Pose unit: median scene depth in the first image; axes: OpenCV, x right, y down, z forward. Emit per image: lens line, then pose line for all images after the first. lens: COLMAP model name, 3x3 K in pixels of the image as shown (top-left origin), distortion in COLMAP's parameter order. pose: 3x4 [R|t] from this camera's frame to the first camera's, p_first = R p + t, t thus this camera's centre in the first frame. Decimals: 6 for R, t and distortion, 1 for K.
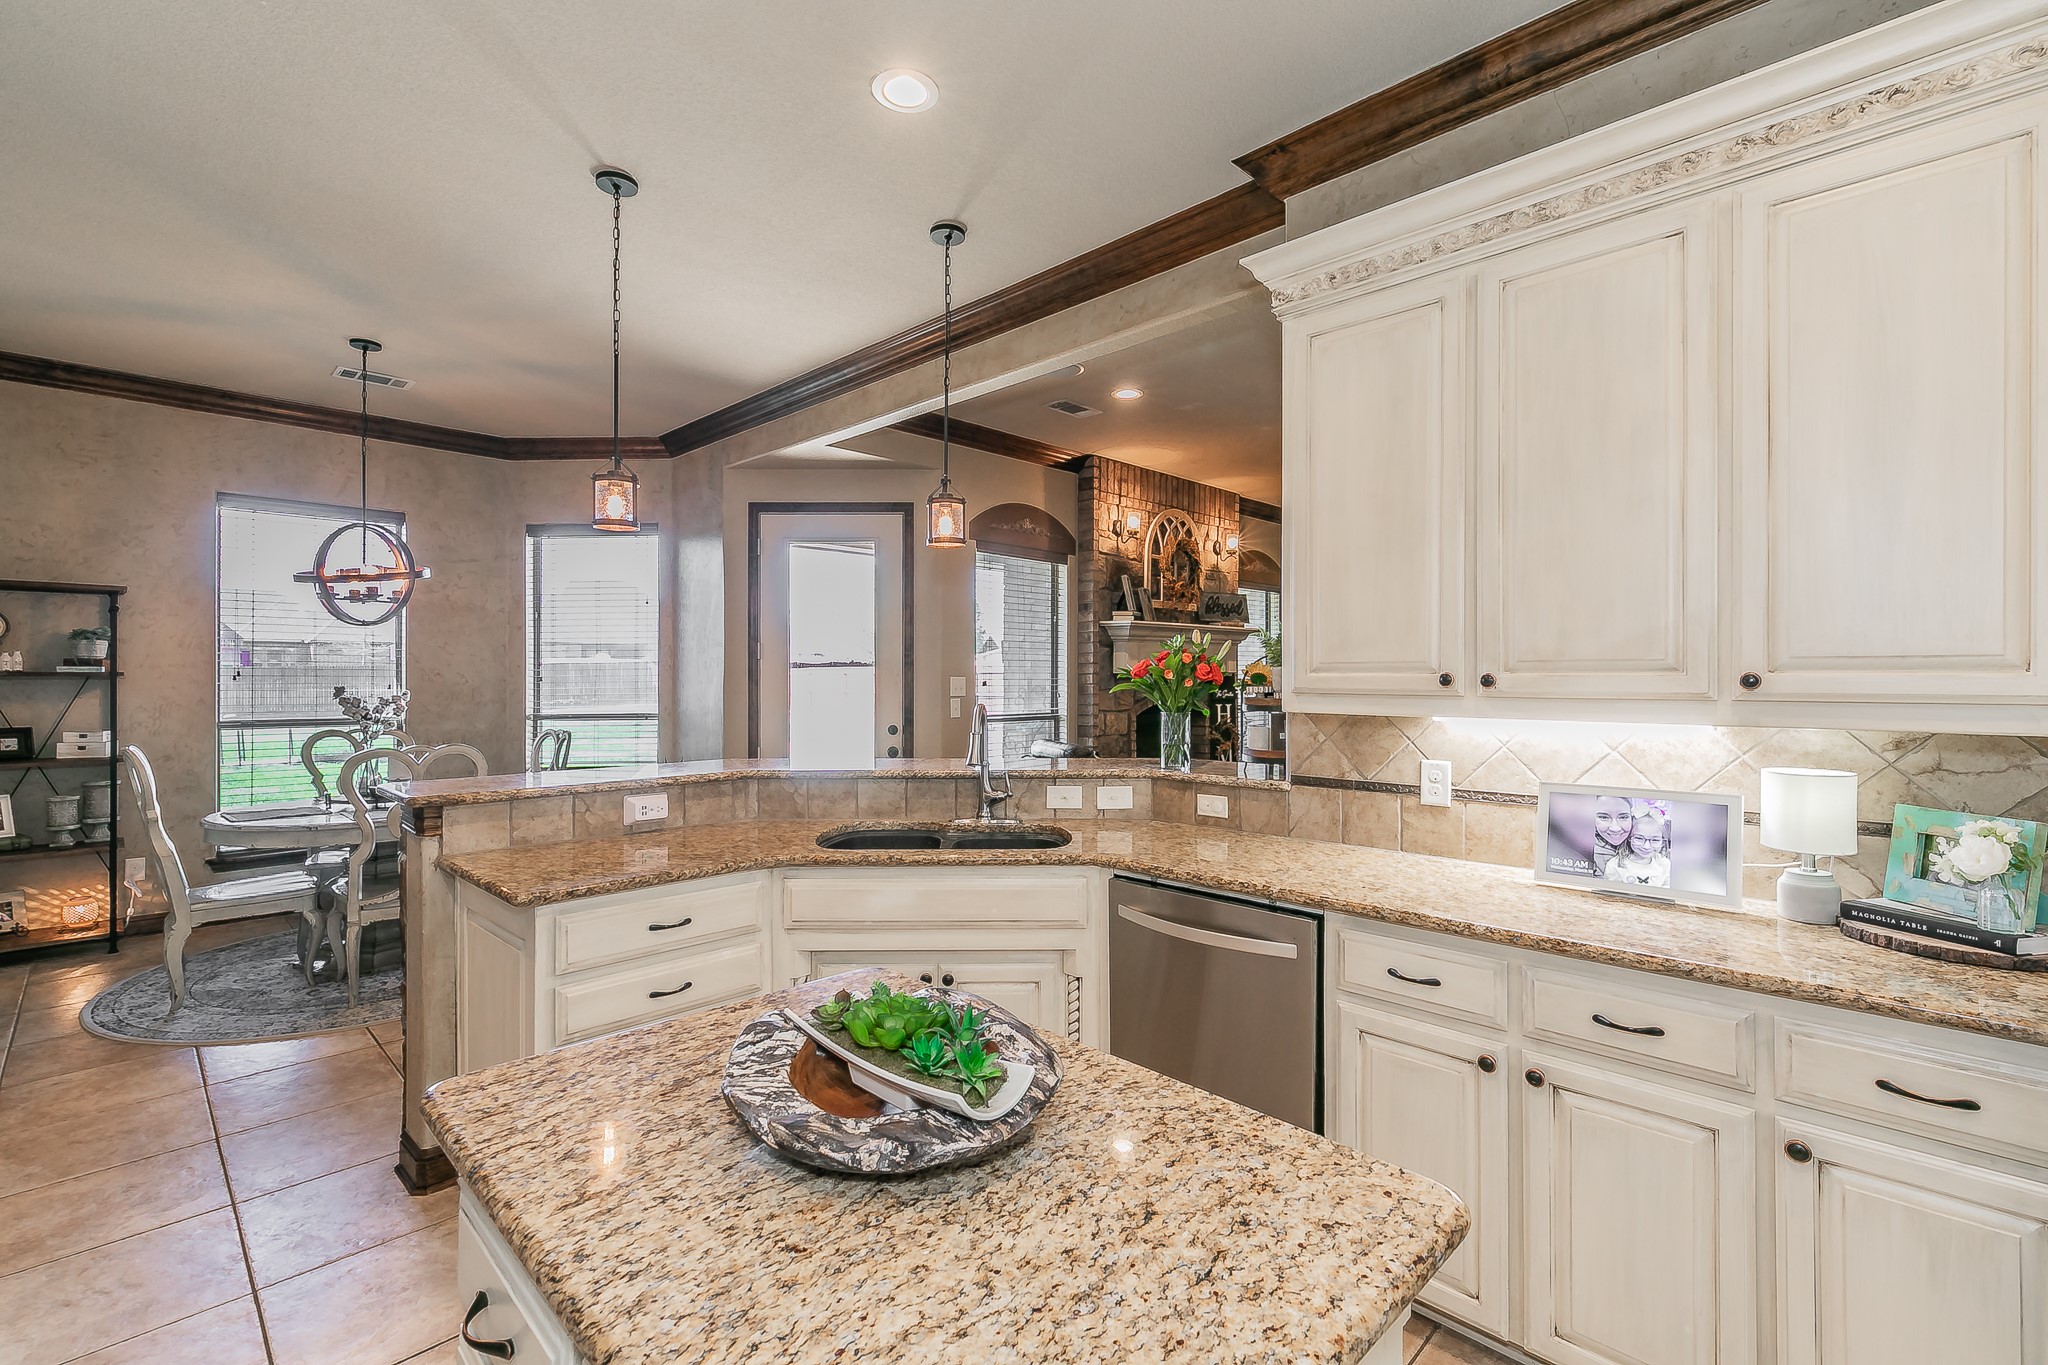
lens RADIAL K [[895.7, 0, 1024.0], [0, 895.7, 682.5], [0, 0, 1]] dist [-0.001342, -0.000249]
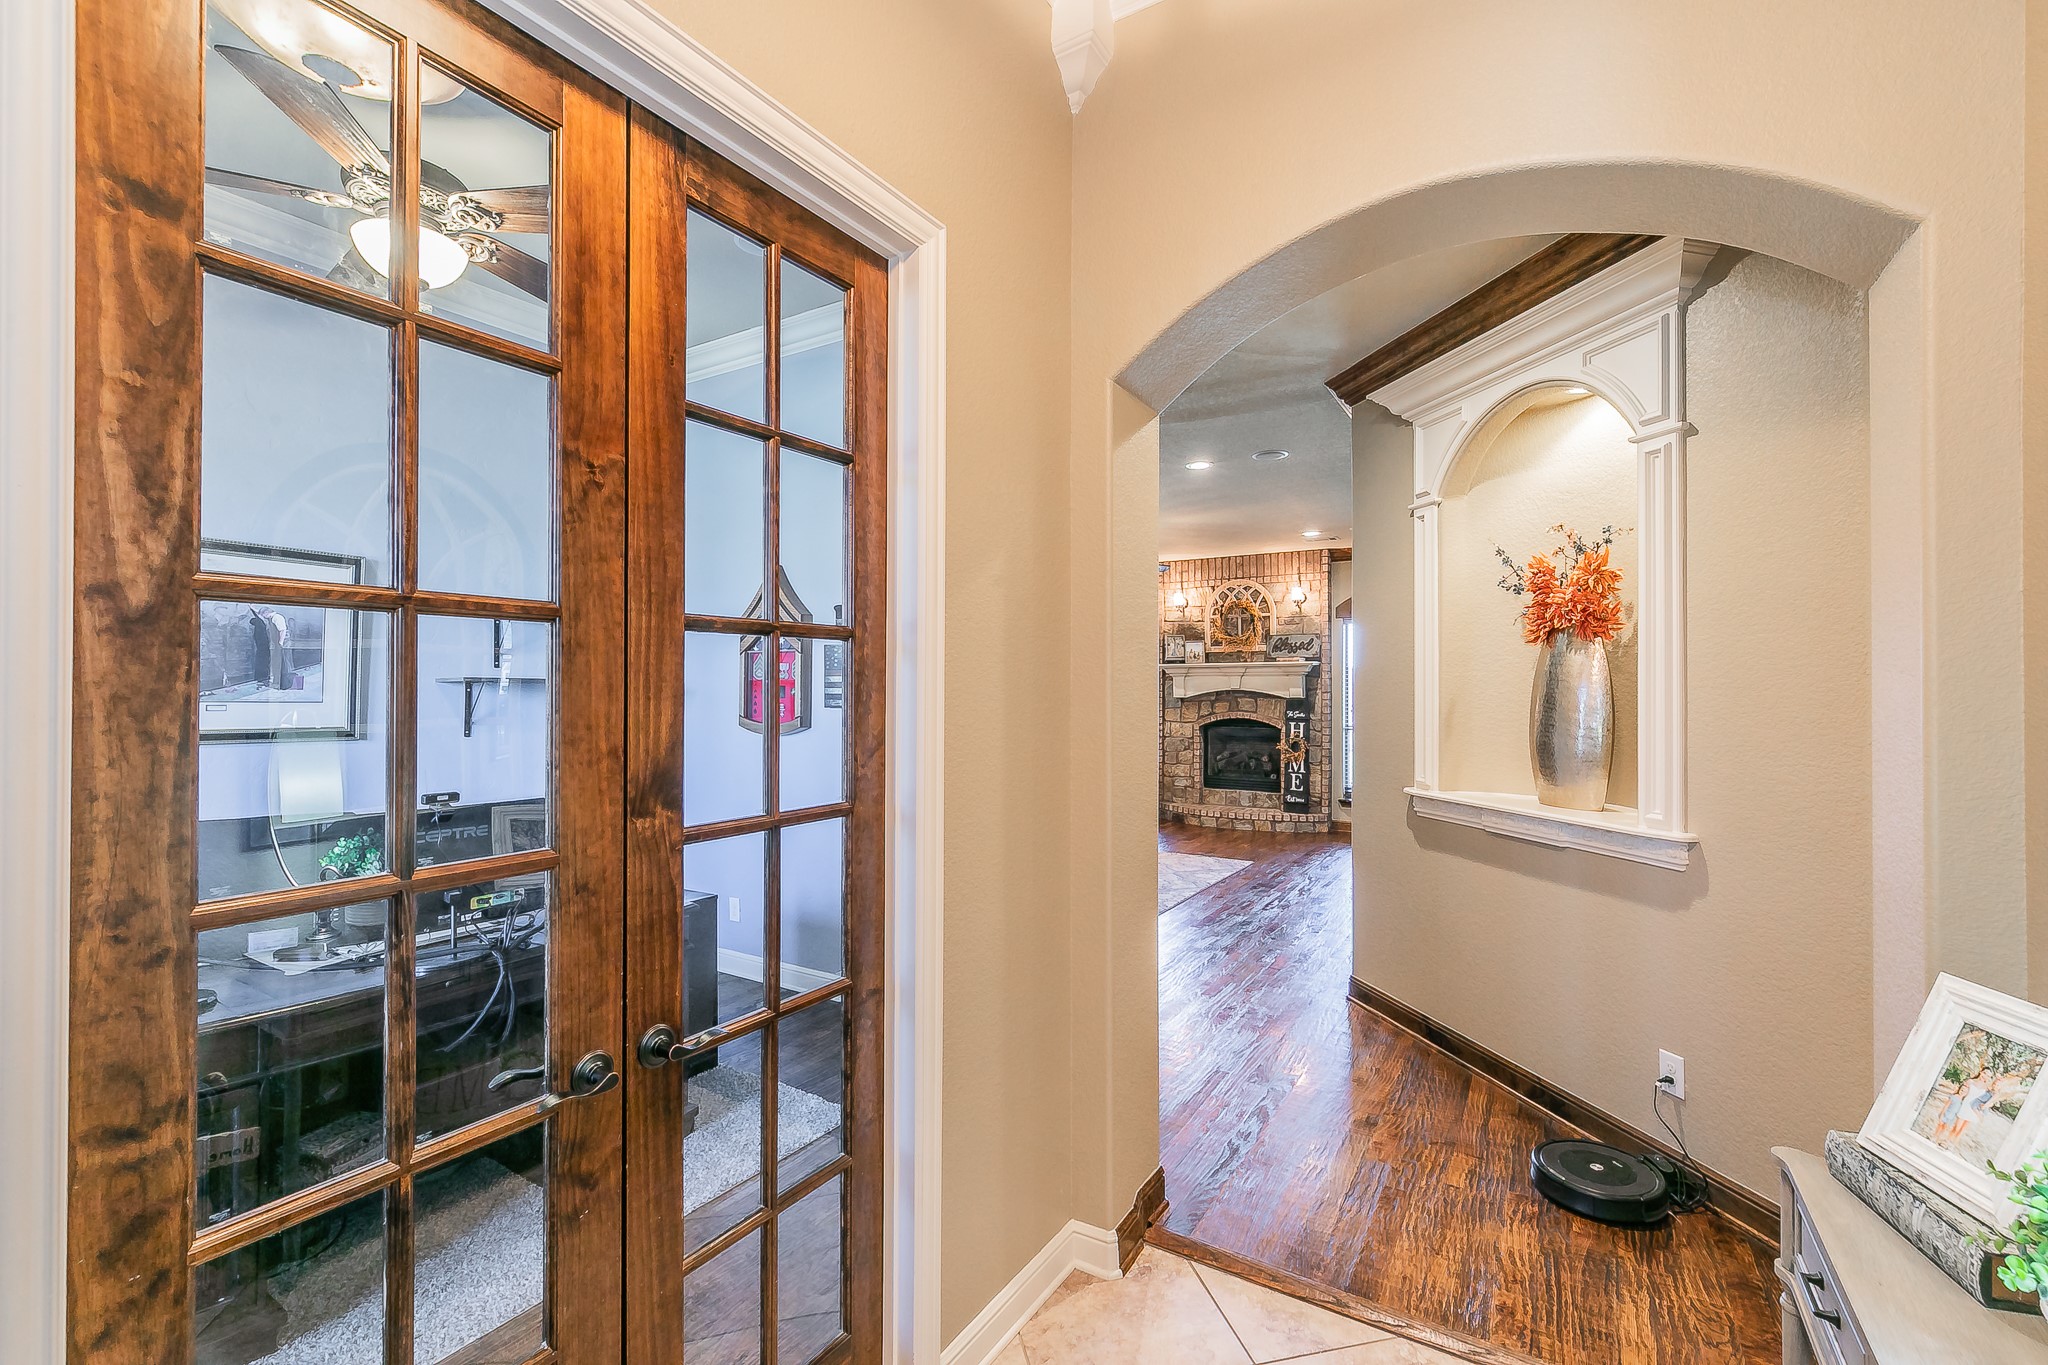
lens RADIAL K [[895.7, 0, 1024.0], [0, 895.7, 682.5], [0, 0, 1]] dist [-0.001342, -0.000249]
pose [[0.225501, -0.014729, -0.974132, 1.356242], [-0.013060, 0.999750, -0.018139, -0.004237], [0.974155, 0.016812, 0.225253, 0.345860]]
